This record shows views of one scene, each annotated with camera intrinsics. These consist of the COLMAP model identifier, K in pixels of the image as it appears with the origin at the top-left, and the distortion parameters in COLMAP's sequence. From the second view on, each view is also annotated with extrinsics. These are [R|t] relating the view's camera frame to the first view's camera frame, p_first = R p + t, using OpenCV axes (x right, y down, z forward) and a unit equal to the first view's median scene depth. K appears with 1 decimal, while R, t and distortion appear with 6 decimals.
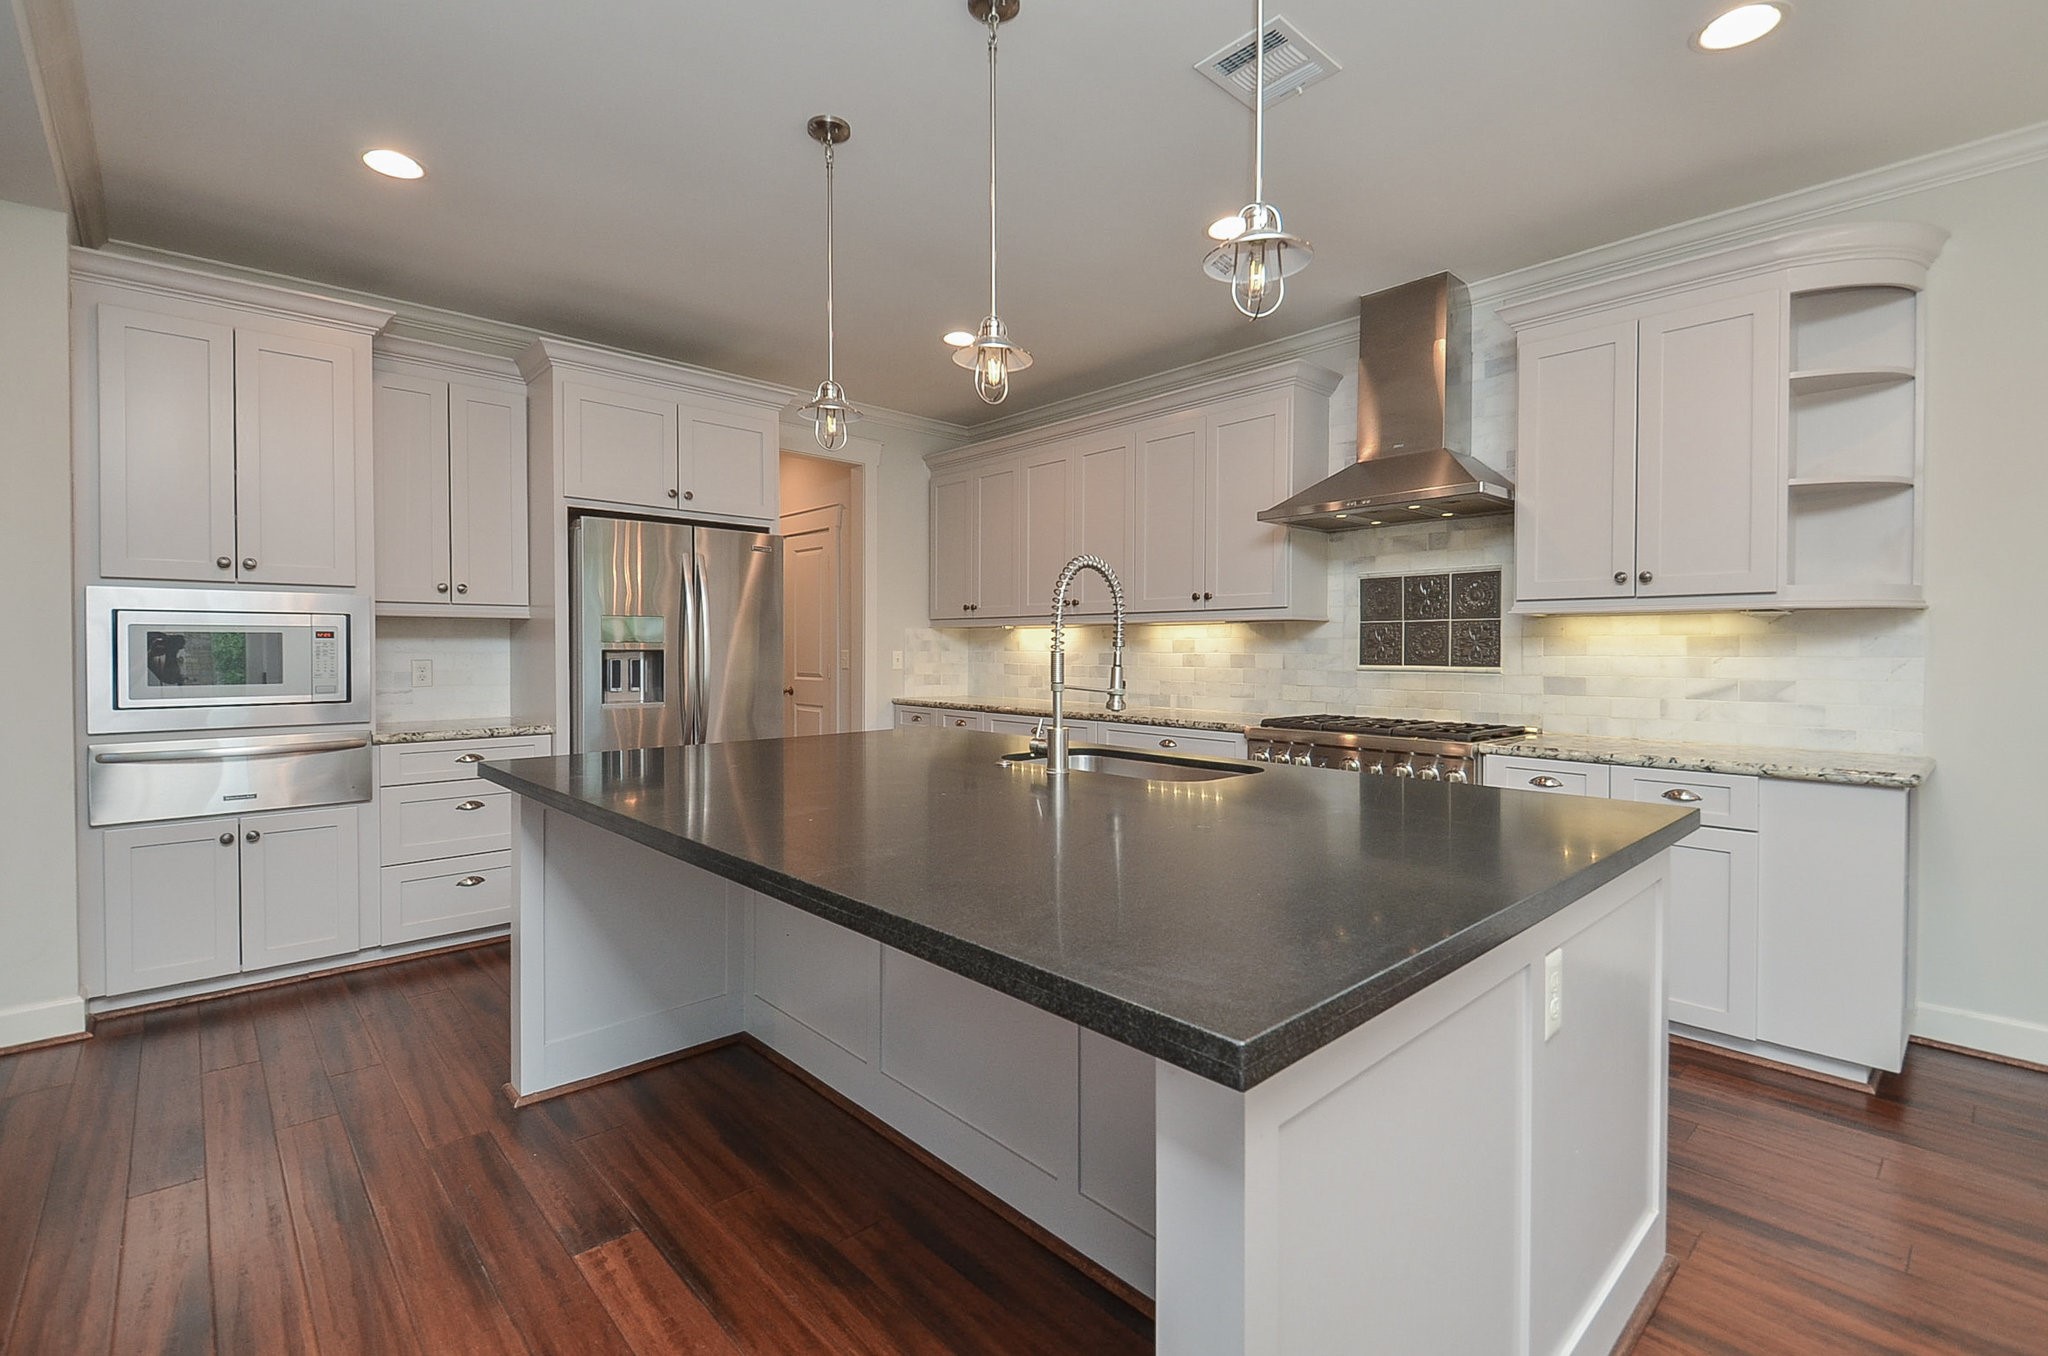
lens RADIAL K [[899.6, 0, 1018.8], [0, 899.6, 645.8], [0, 0, 1]] dist [0.011530, -0.010944]
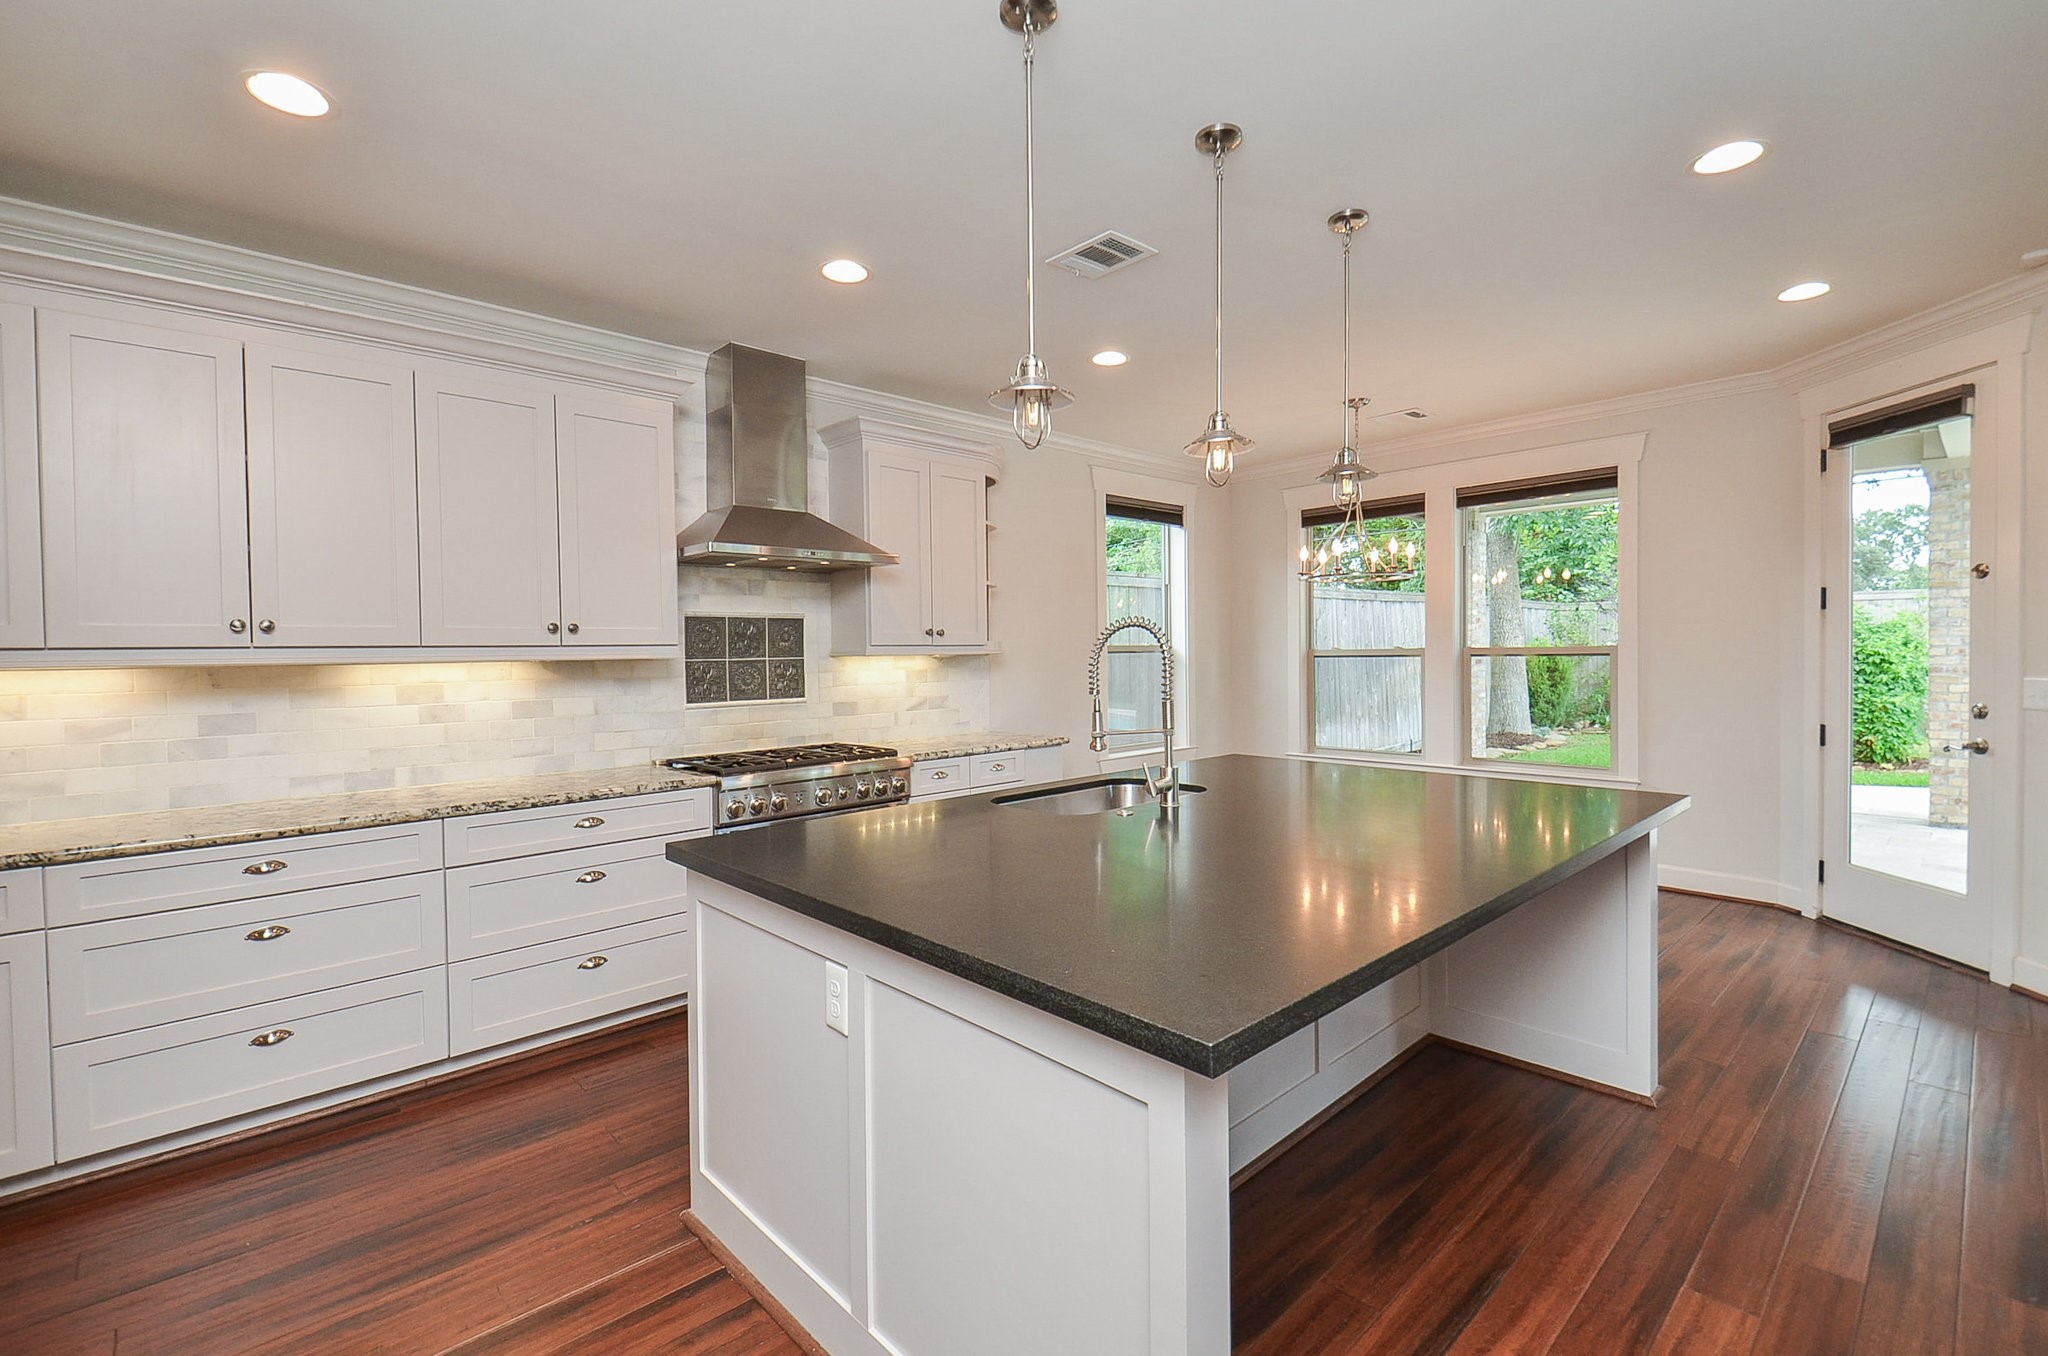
lens RADIAL K [[899.6, 0, 1012.0], [0, 899.6, 655.3], [0, 0, 1]] dist [0.011530, -0.010944]
pose [[0.007643, -0.006913, 0.999947, -0.614621], [0.013964, 0.999879, 0.006805, -0.034332], [-0.999873, 0.013912, 0.007738, 0.656720]]
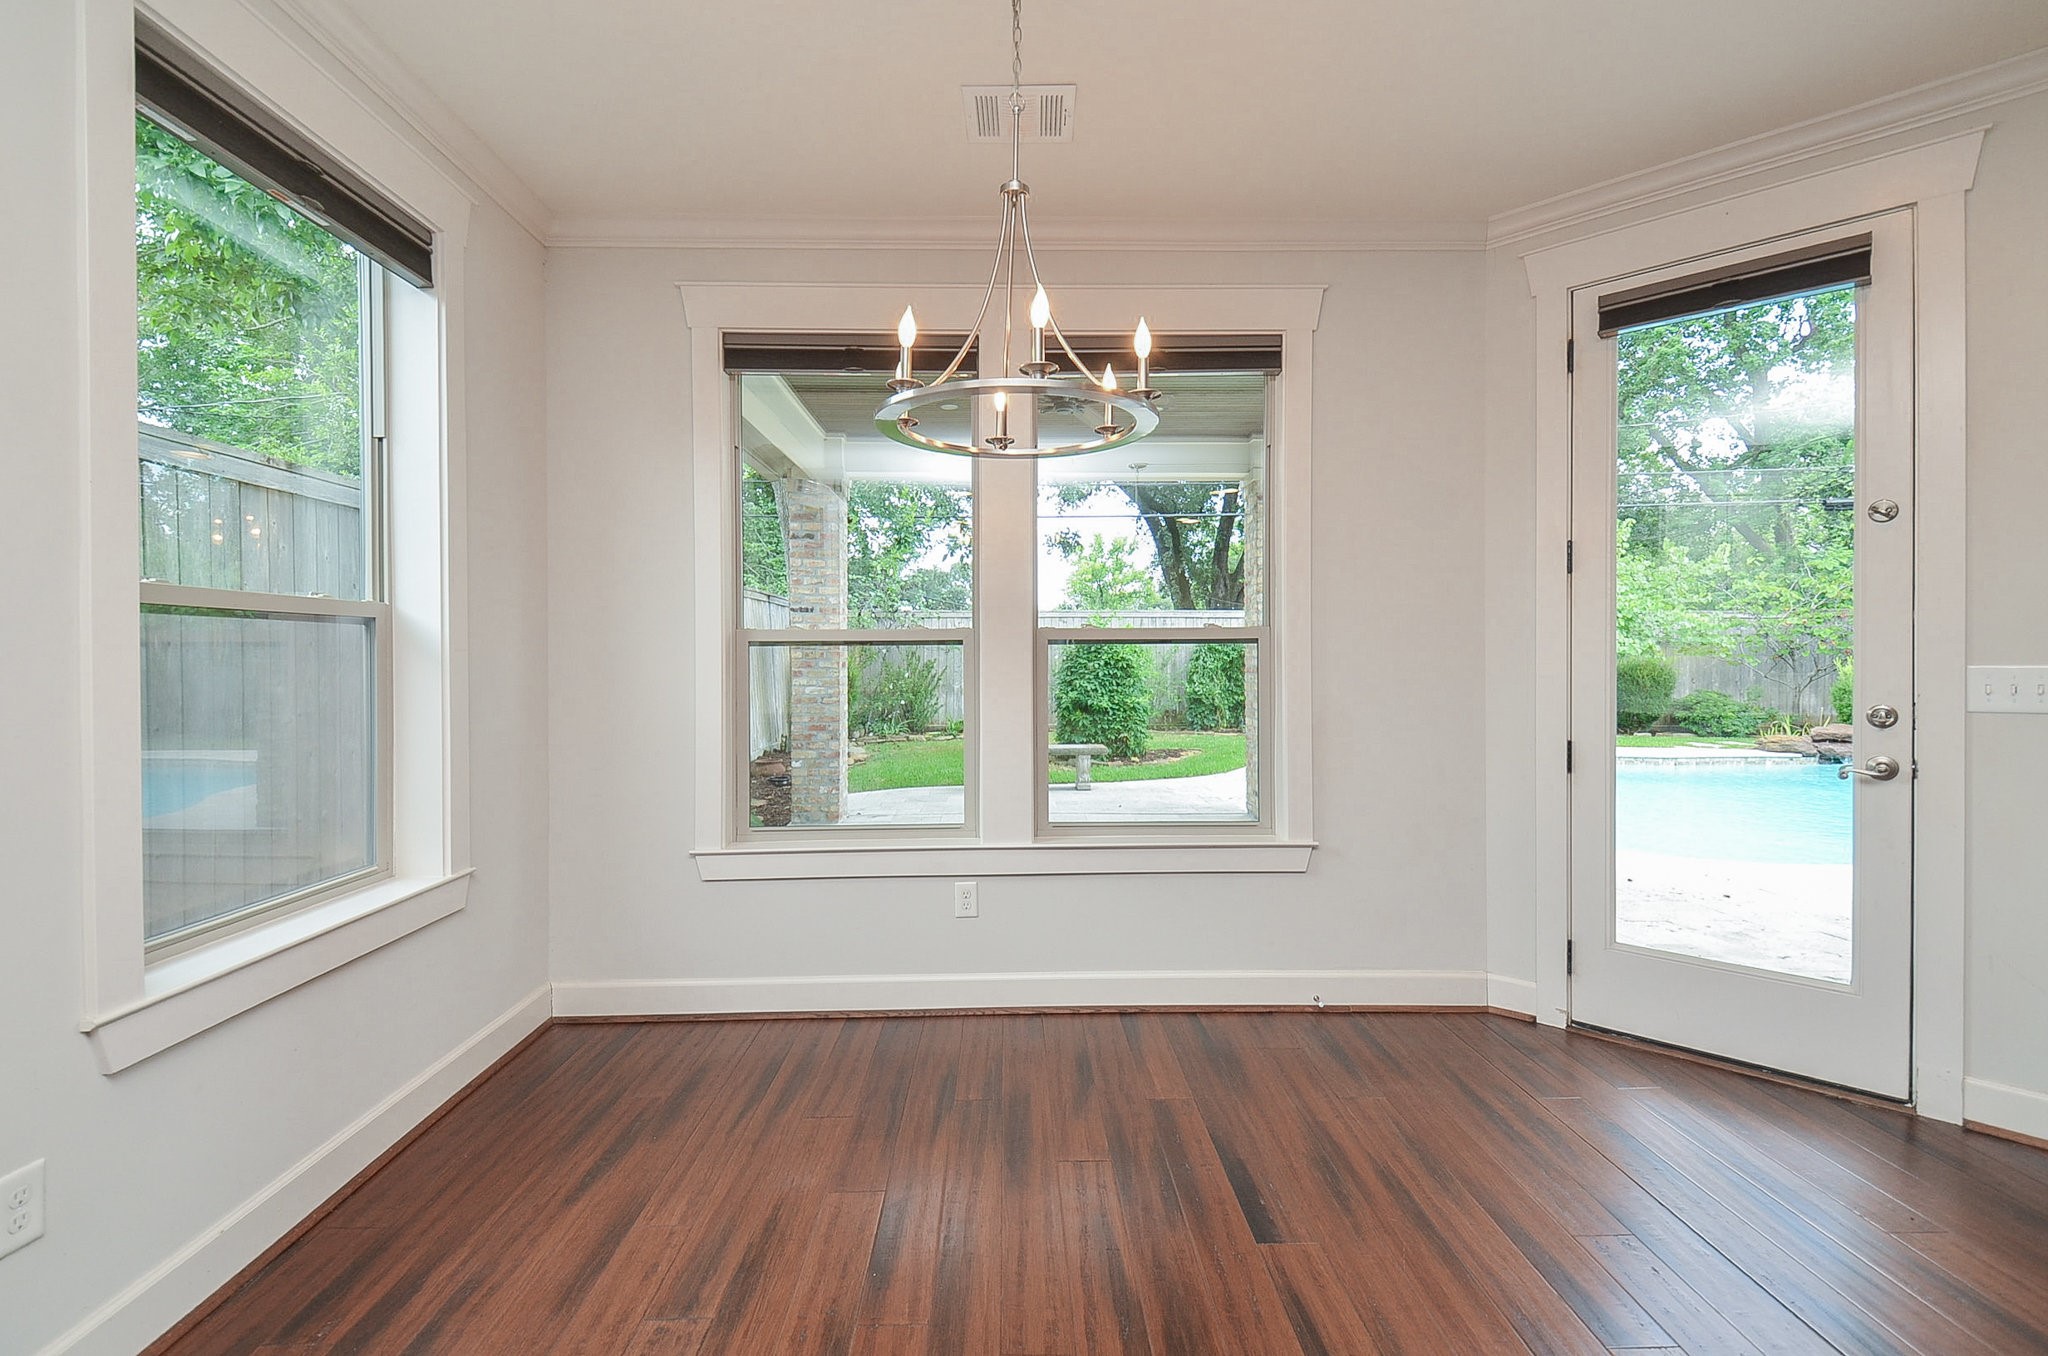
lens RADIAL K [[899.6, 0, 1027.9], [0, 899.6, 665.2], [0, 0, 1]] dist [0.011530, -0.010944]
pose [[-0.743898, -0.005365, 0.668271, 0.348928], [0.004344, 0.999908, 0.012863, -0.003590], [-0.668279, 0.012472, -0.743807, 0.538841]]
